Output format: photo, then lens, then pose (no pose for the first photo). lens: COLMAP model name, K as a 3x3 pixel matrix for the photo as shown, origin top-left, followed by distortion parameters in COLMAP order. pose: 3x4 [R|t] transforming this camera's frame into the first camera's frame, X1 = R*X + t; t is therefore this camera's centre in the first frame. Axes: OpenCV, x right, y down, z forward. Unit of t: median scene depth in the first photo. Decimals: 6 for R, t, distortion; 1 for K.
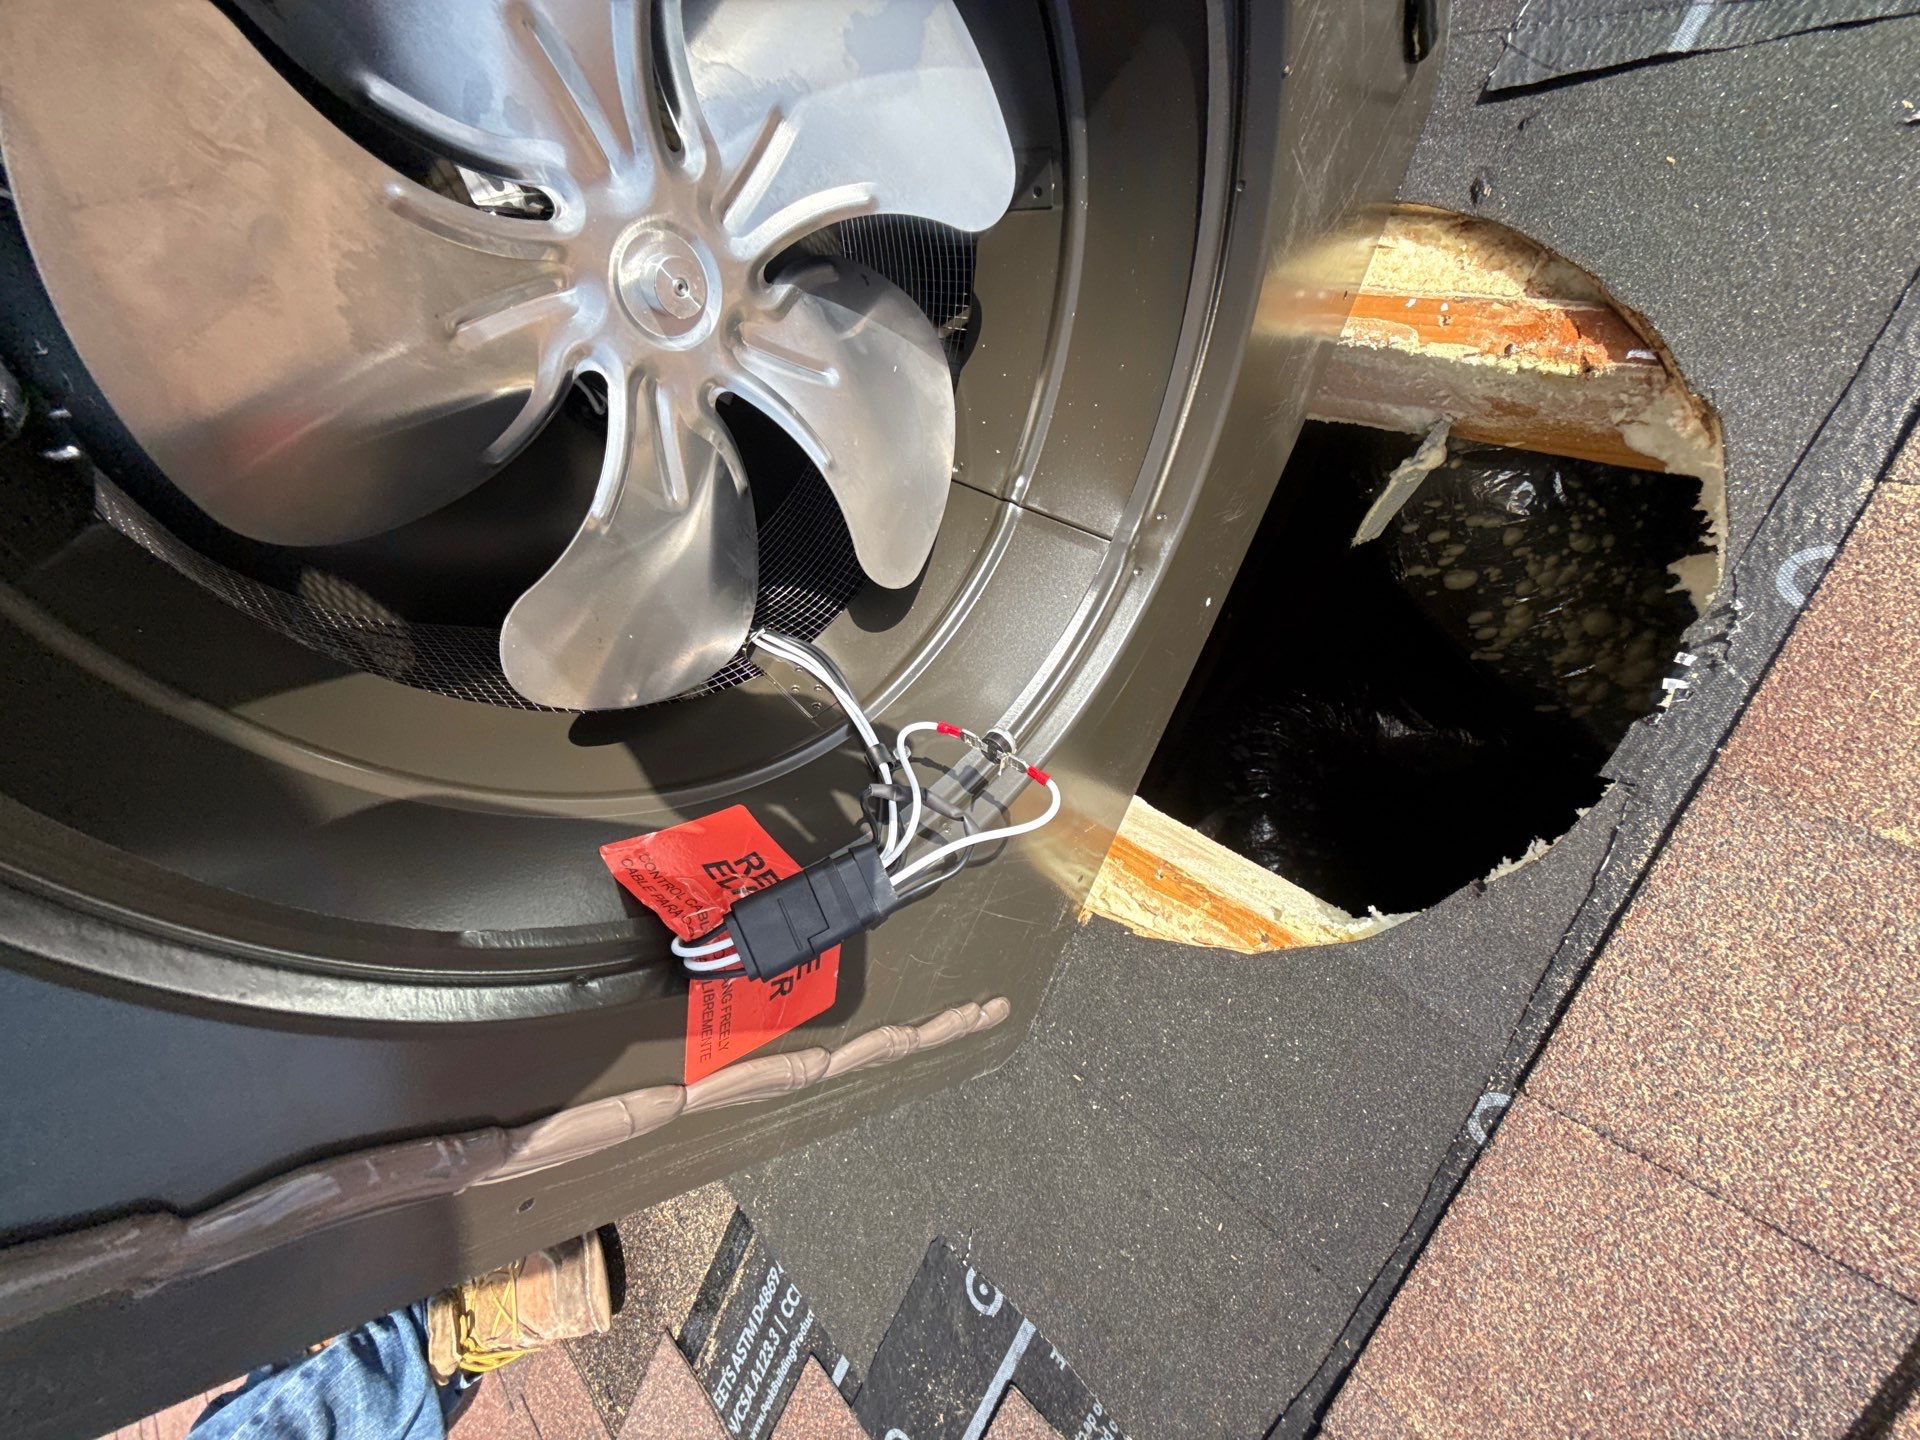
lens RADIAL K [[761.7, 0, 963.1], [0, 761.7, 714.0], [0, 0, 1]] dist [0.002006, -0.000428]
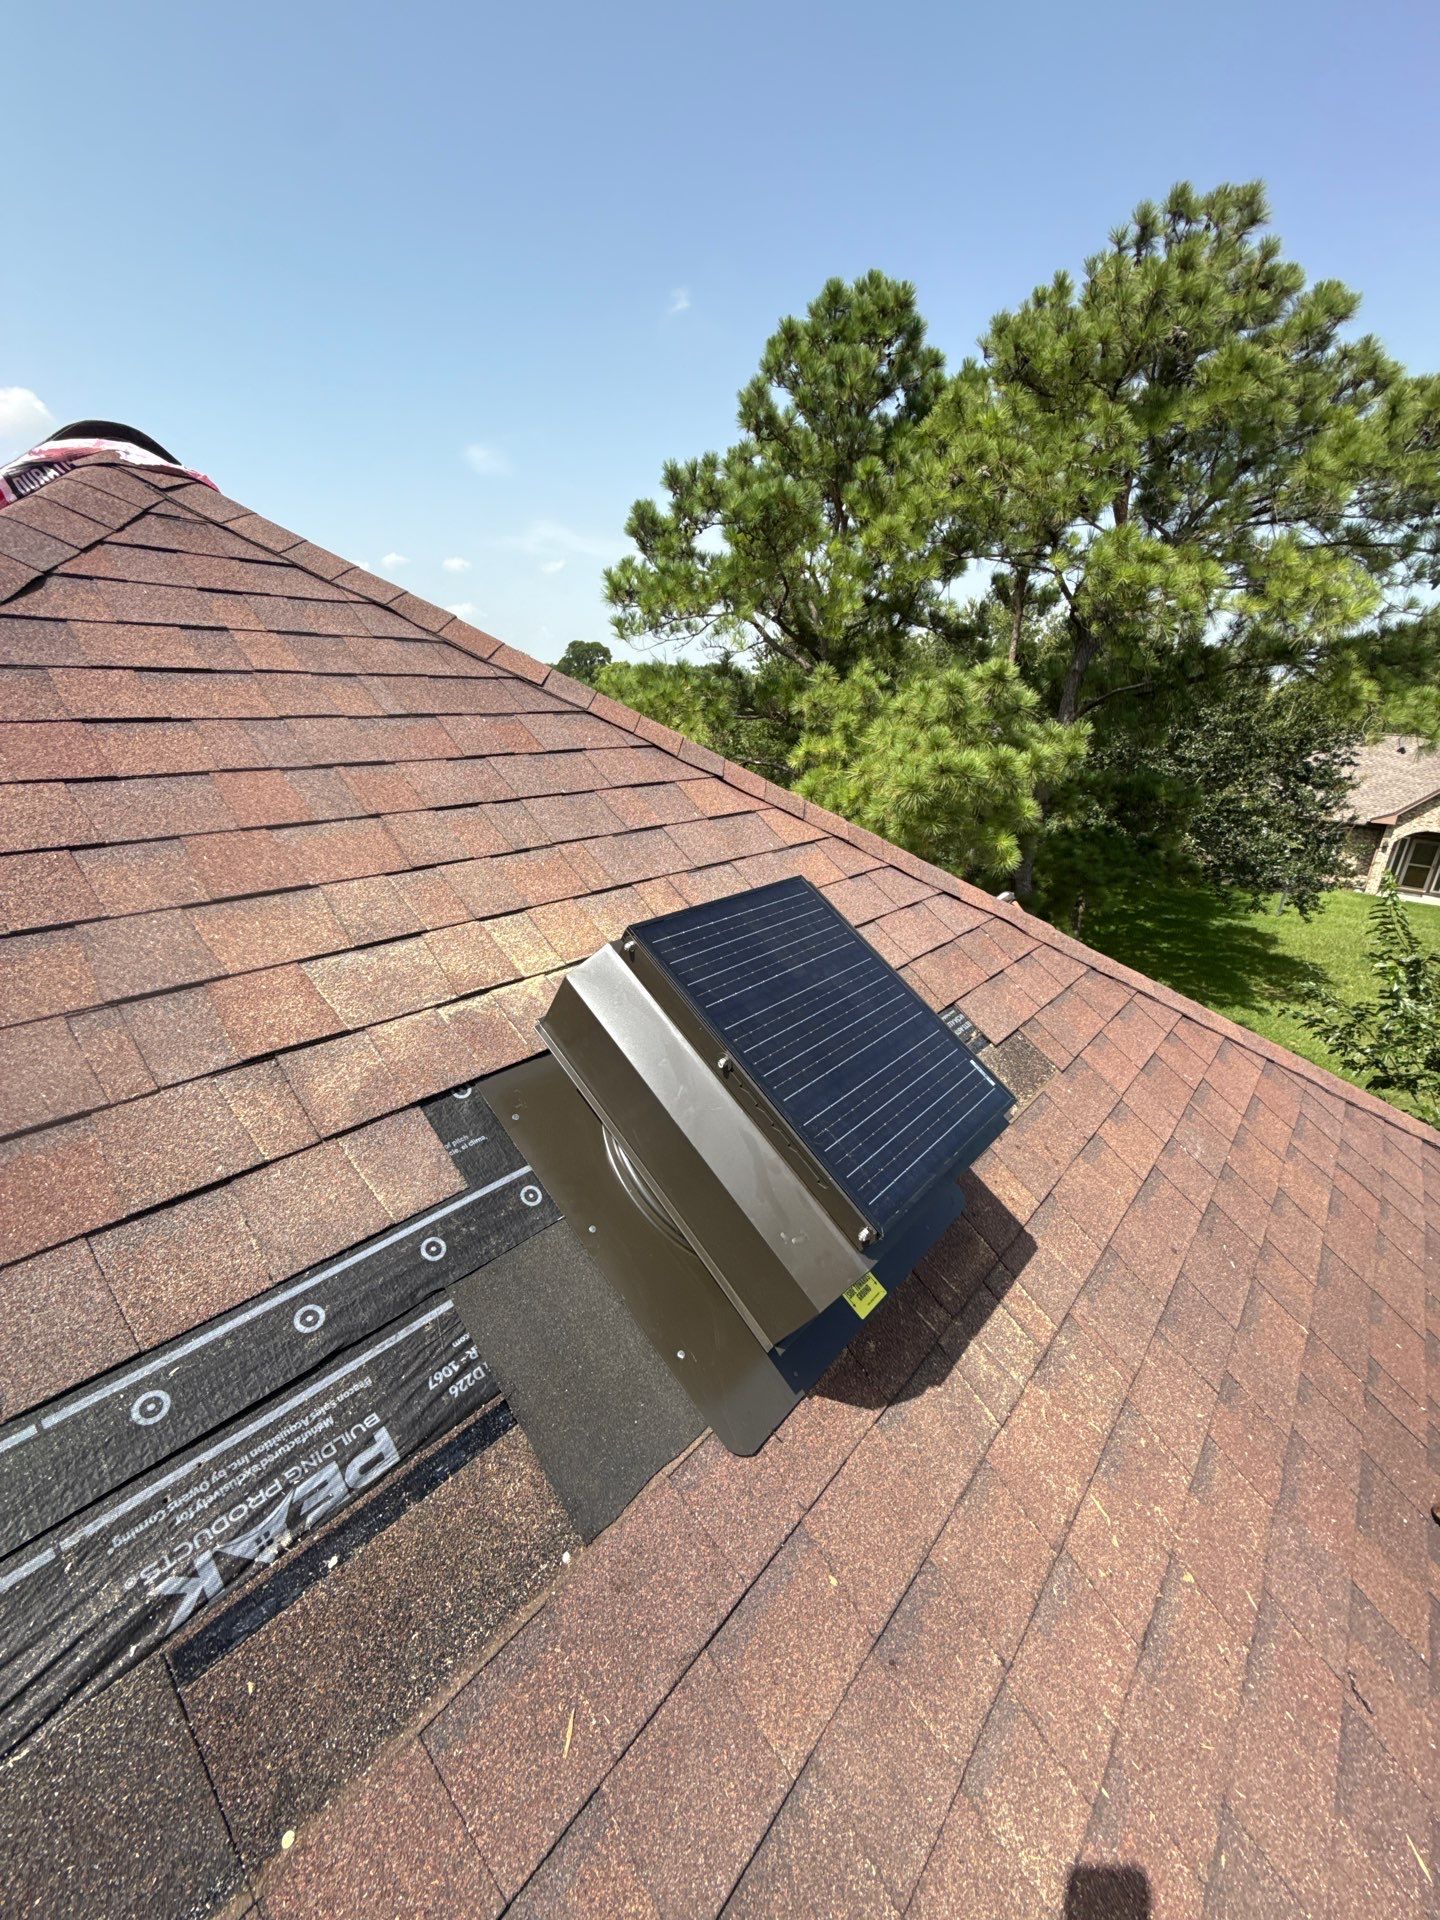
lens RADIAL K [[772.7, 0, 719.0], [0, 772.7, 954.1], [0, 0, 1]] dist [0.001370, 0.000129]
pose [[-0.954167, -0.047465, 0.295486, -0.394660], [0.287824, -0.416033, 0.862597, -2.470562], [0.081988, 0.908110, 0.410627, -0.675482]]
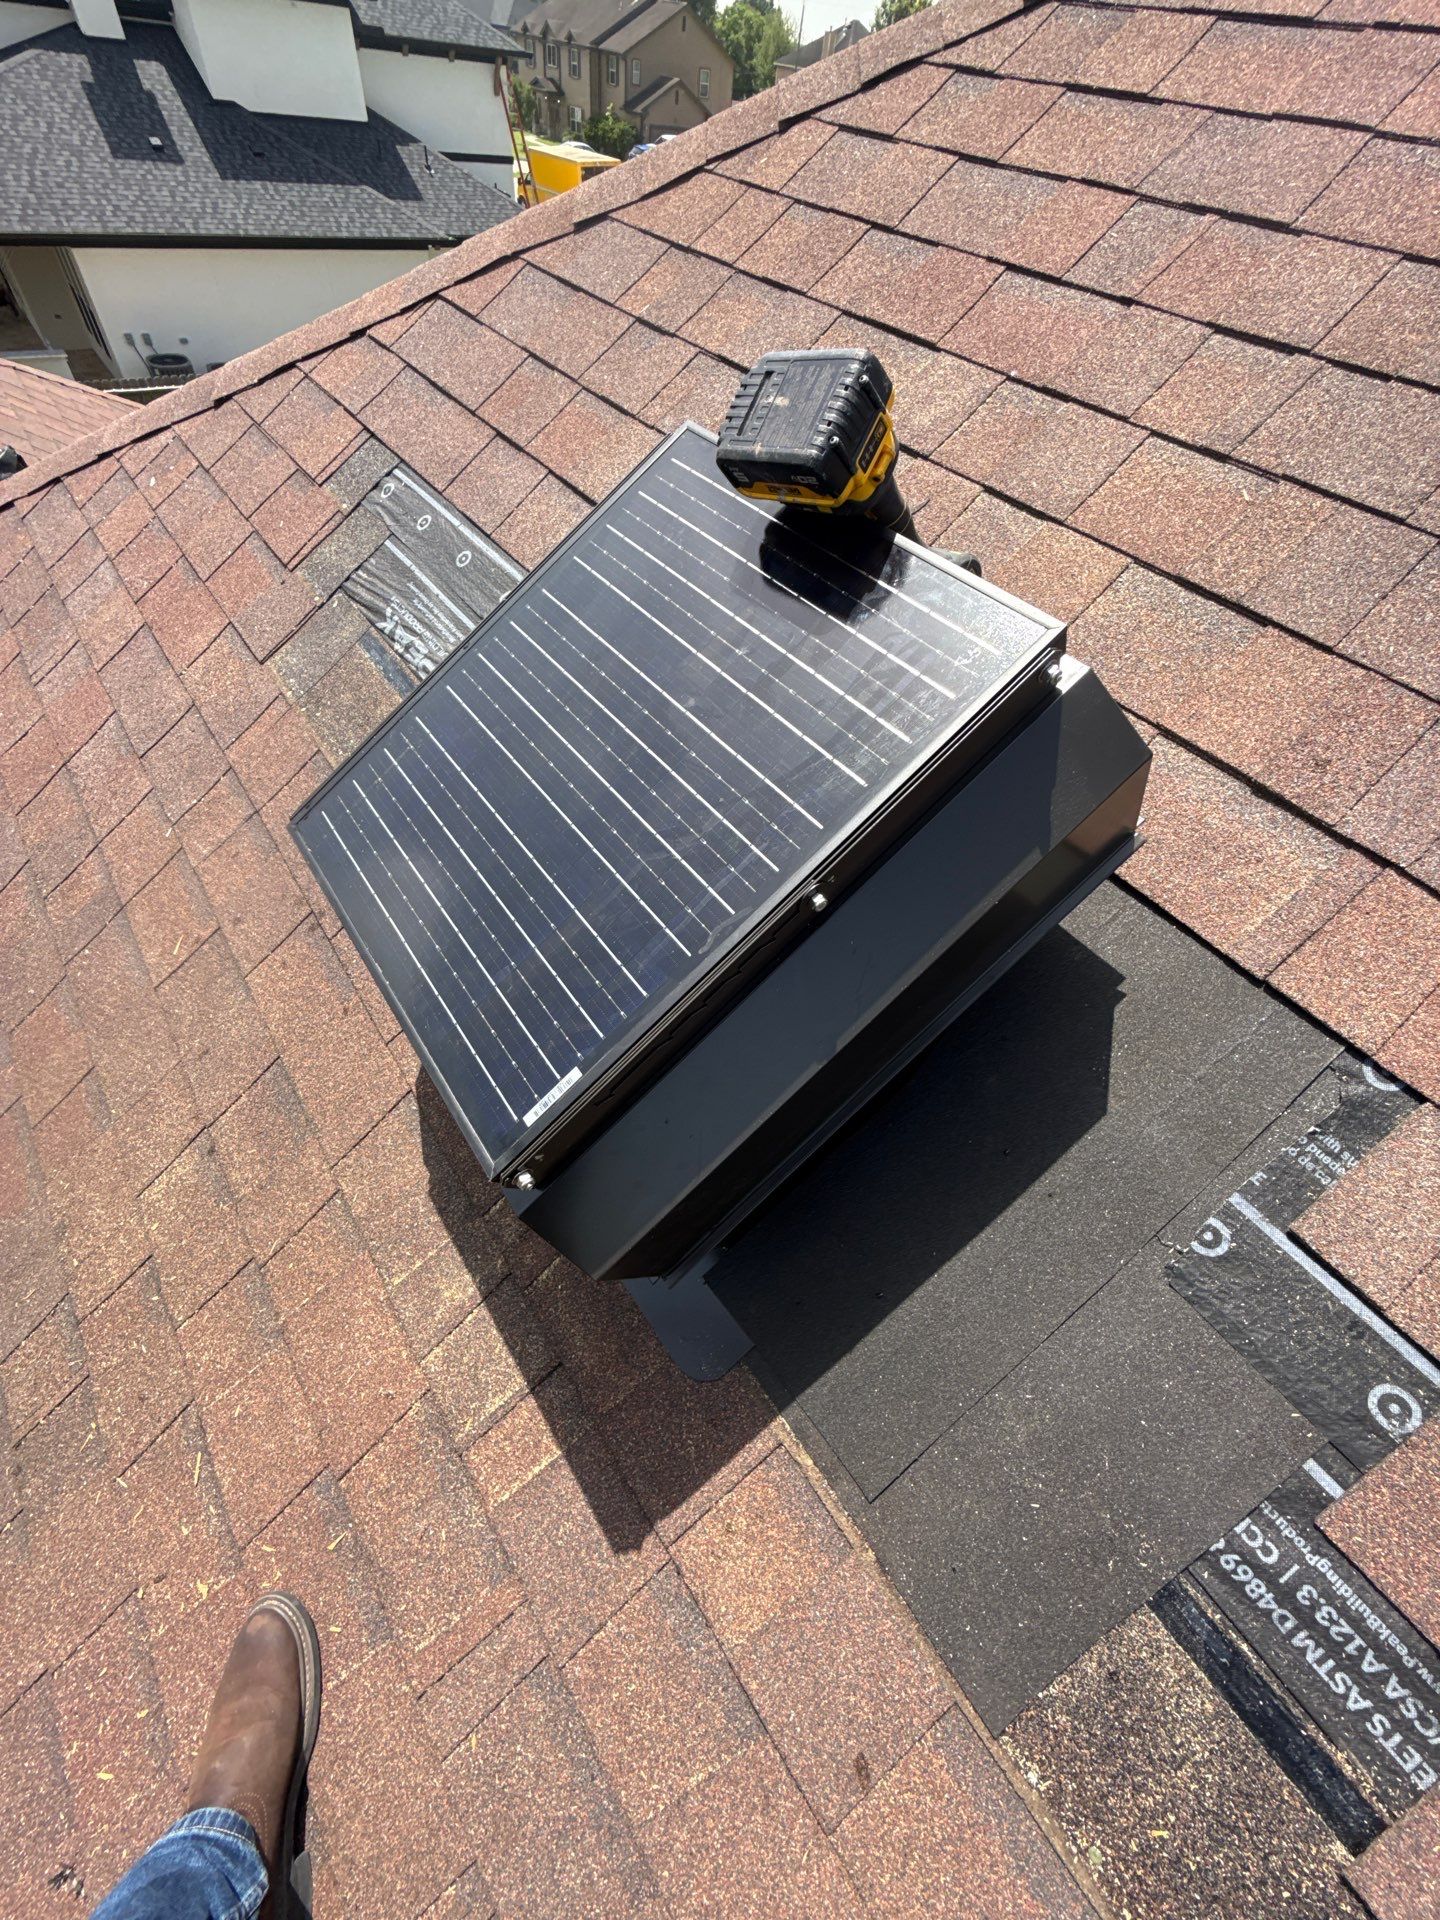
lens RADIAL K [[772.7, 0, 715.4], [0, 772.7, 957.8], [0, 0, 1]] dist [0.001370, 0.000129]
pose [[0.480469, -0.575273, 0.661975, -1.001415], [0.875741, 0.355318, -0.326843, 0.397286], [-0.047188, 0.736757, 0.674509, -0.063282]]
